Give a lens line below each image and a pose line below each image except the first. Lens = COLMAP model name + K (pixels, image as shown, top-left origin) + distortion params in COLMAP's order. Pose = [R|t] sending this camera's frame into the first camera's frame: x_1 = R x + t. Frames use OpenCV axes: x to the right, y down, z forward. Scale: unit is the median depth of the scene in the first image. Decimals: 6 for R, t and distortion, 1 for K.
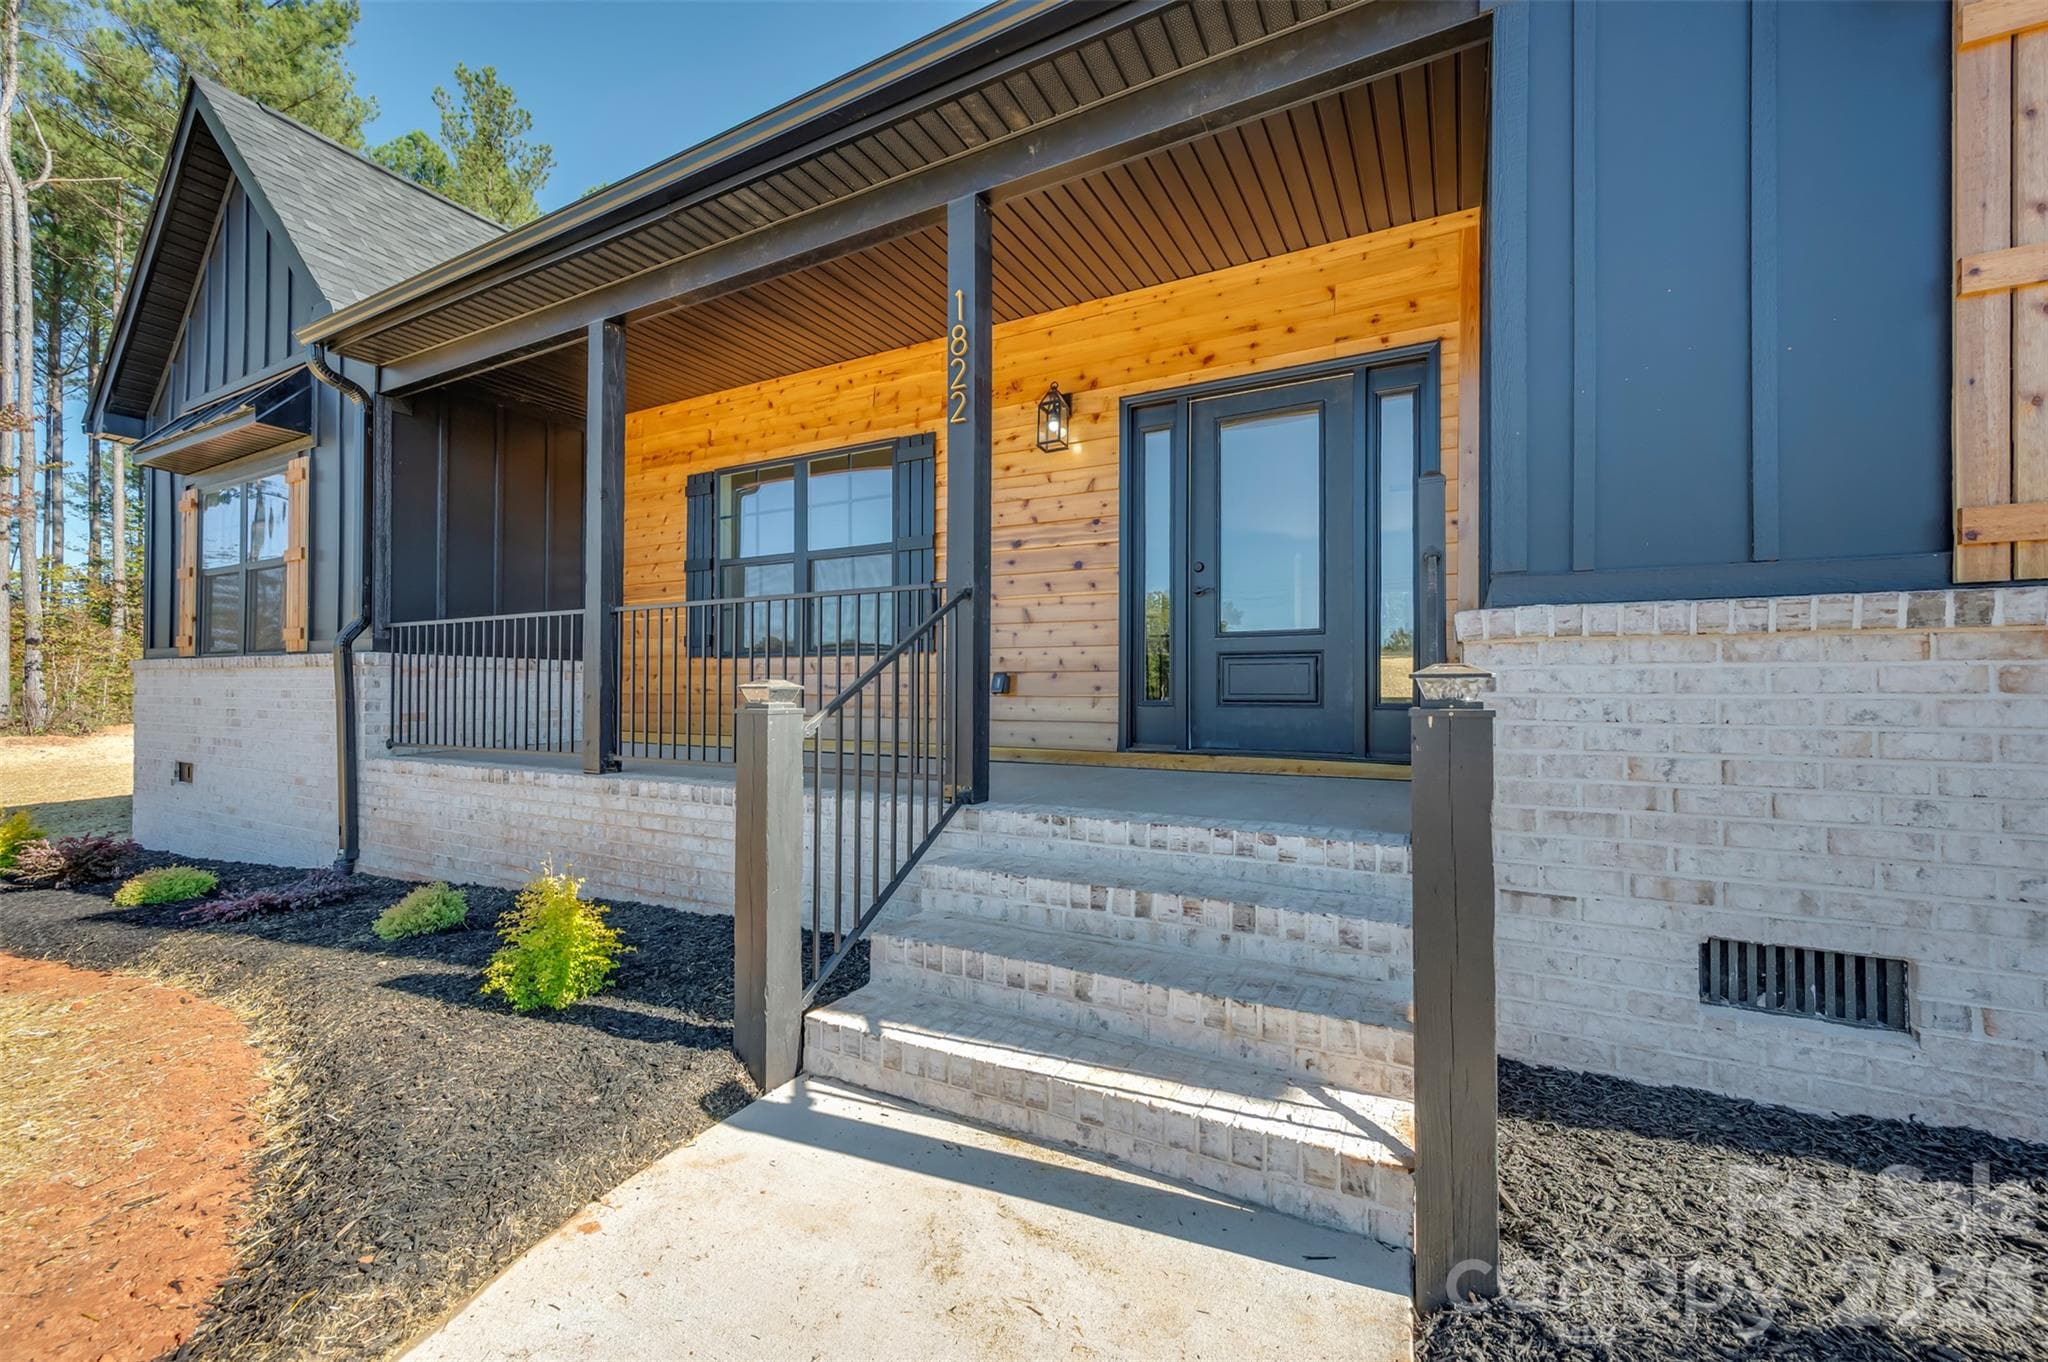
lens RADIAL K [[805.9, 0, 1025.9], [0, 805.9, 689.7], [0, 0, 1]] dist [0.004859, -0.000170]
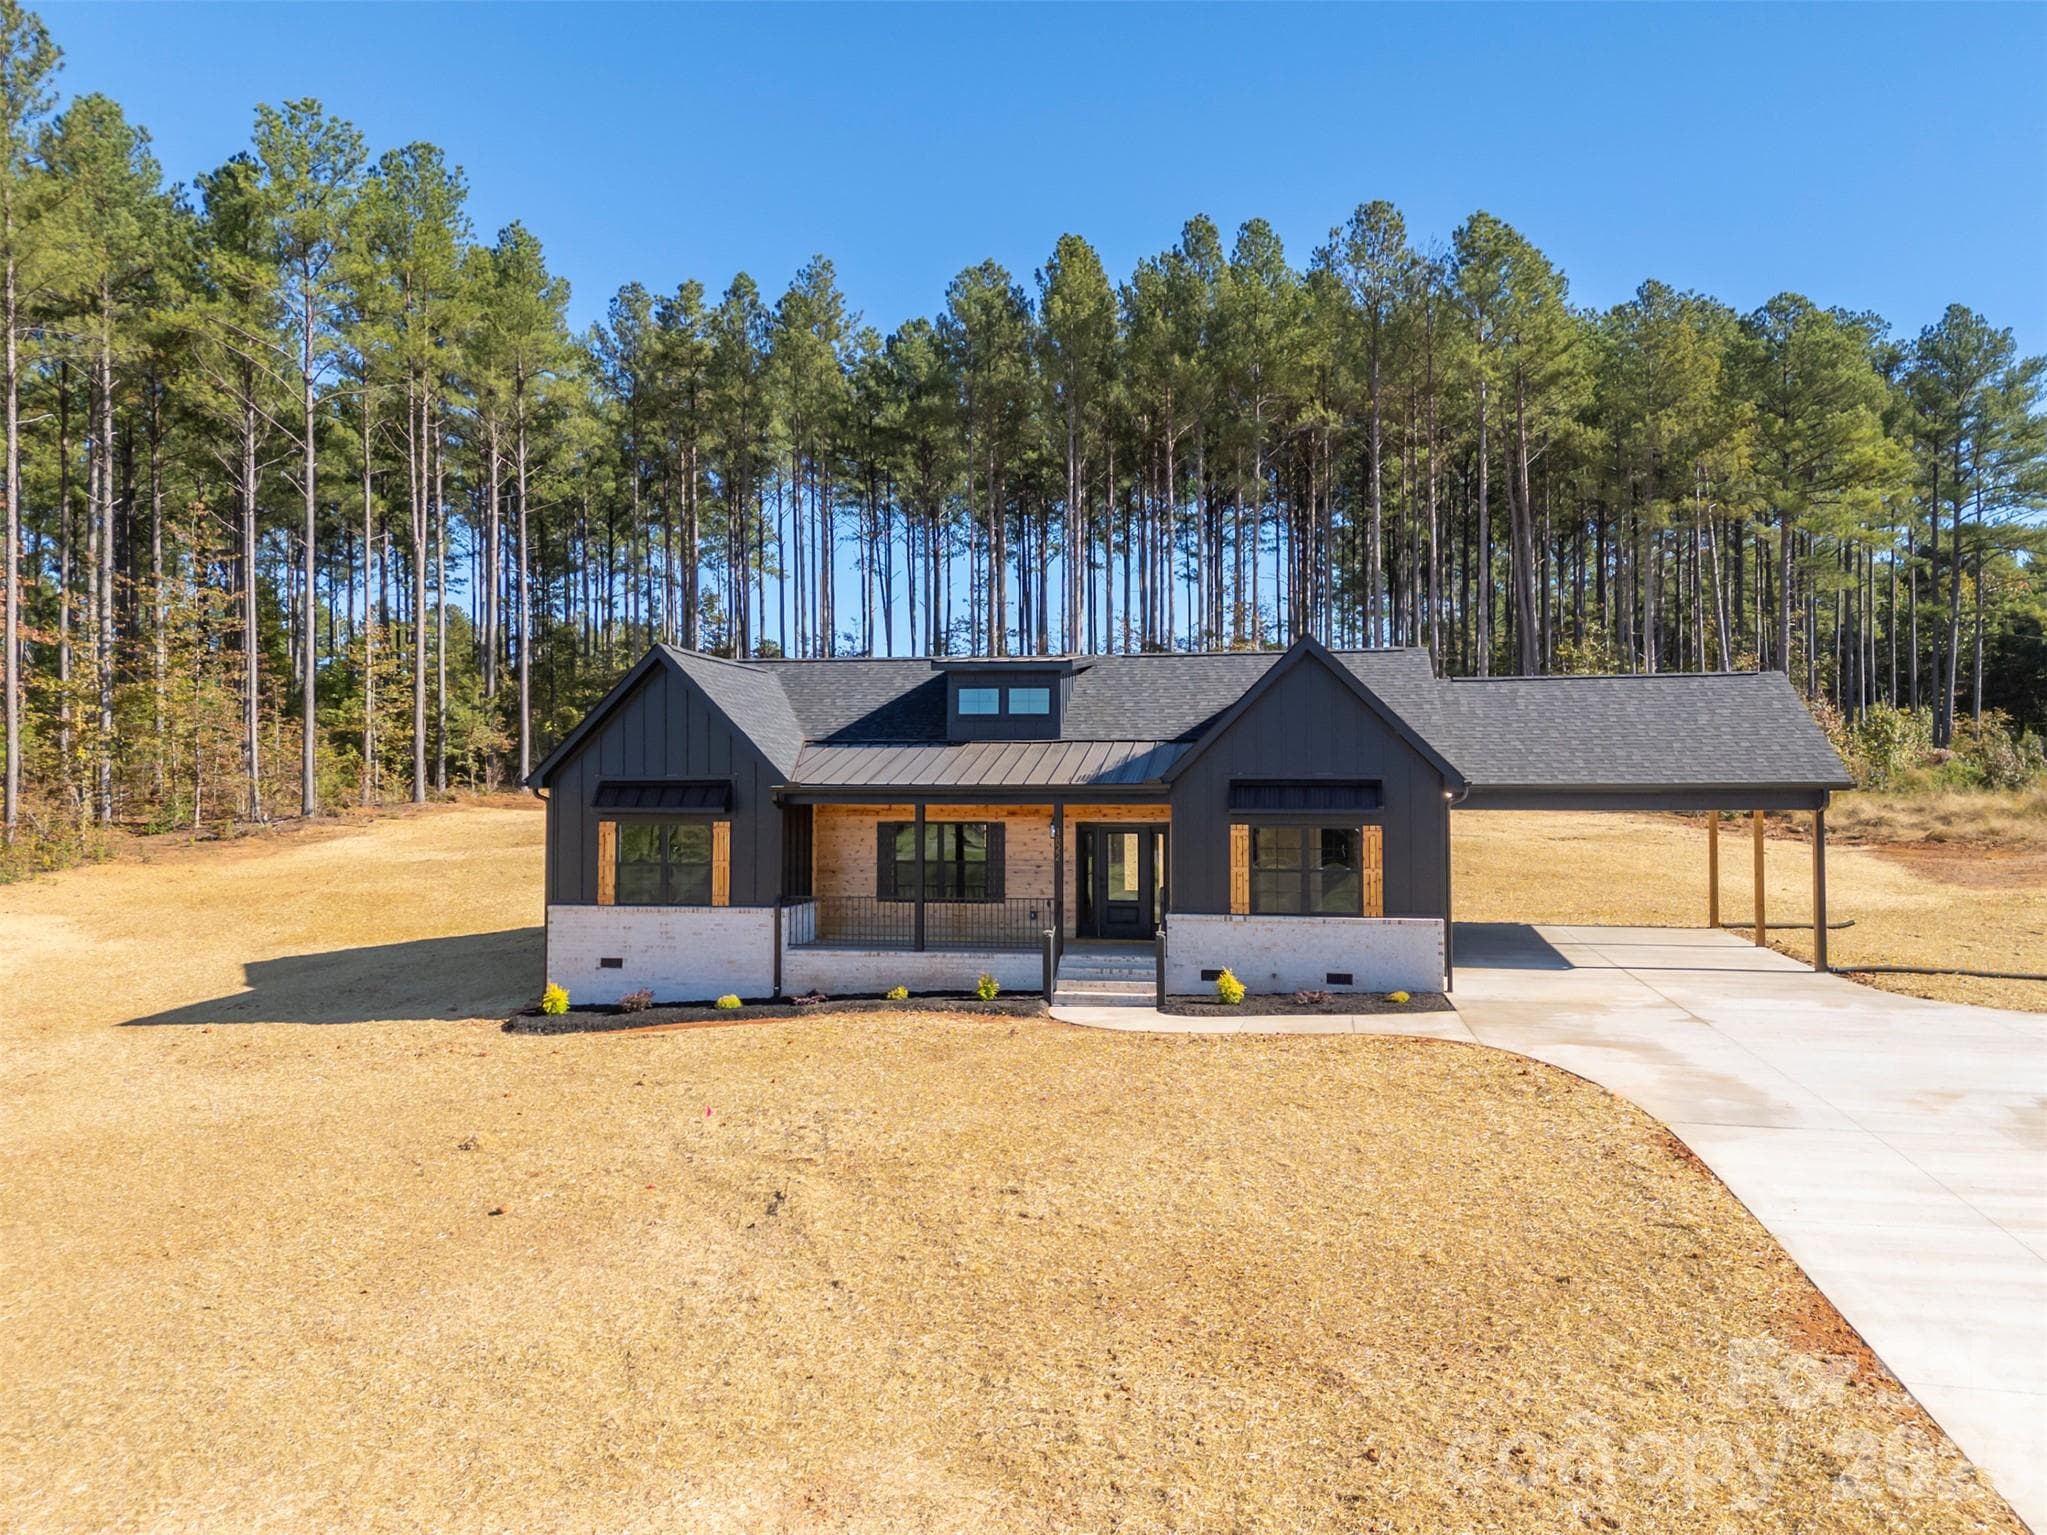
lens RADIAL K [[1491.6, 0, 1025.0], [0, 1491.6, 774.5], [0, 0, 1]] dist [0.100765, -0.062000]
pose [[0.952252, -0.000867, 0.305313, -1.755642], [0.002820, 0.999978, -0.005955, -0.500531], [-0.305301, 0.006532, 0.952233, -4.228732]]
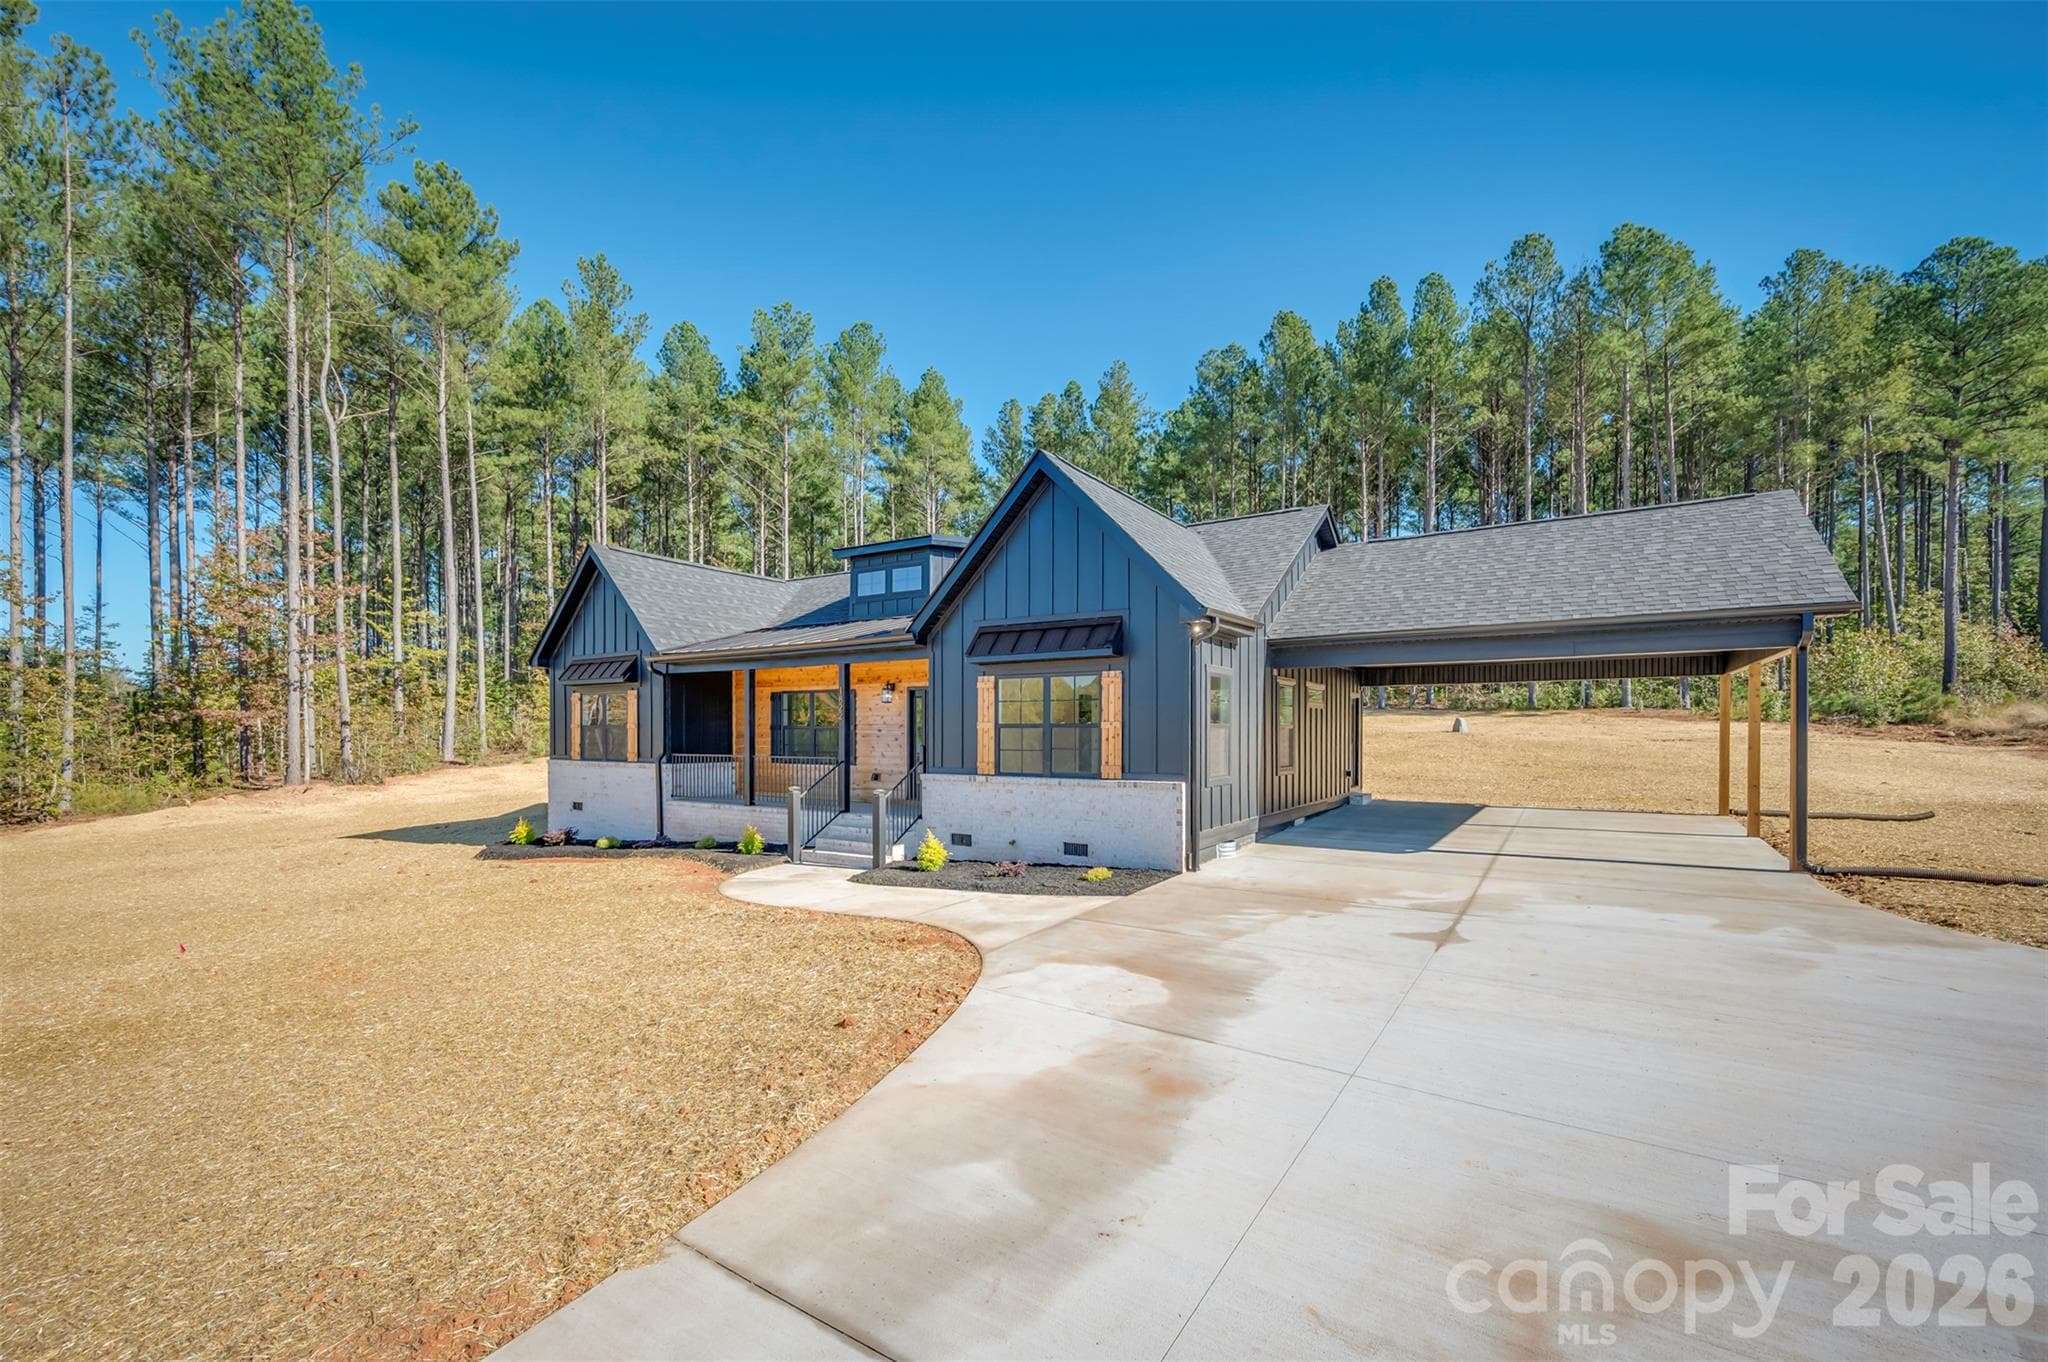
lens RADIAL K [[855.9, 0, 1029.2], [0, 855.9, 746.4], [0, 0, 1]] dist [0.004810, -0.000049]
pose [[0.996663, -0.002819, -0.081582, 0.844159], [0.004622, 0.999749, 0.021913, -0.198474], [0.081500, -0.022217, 0.996426, -2.242793]]
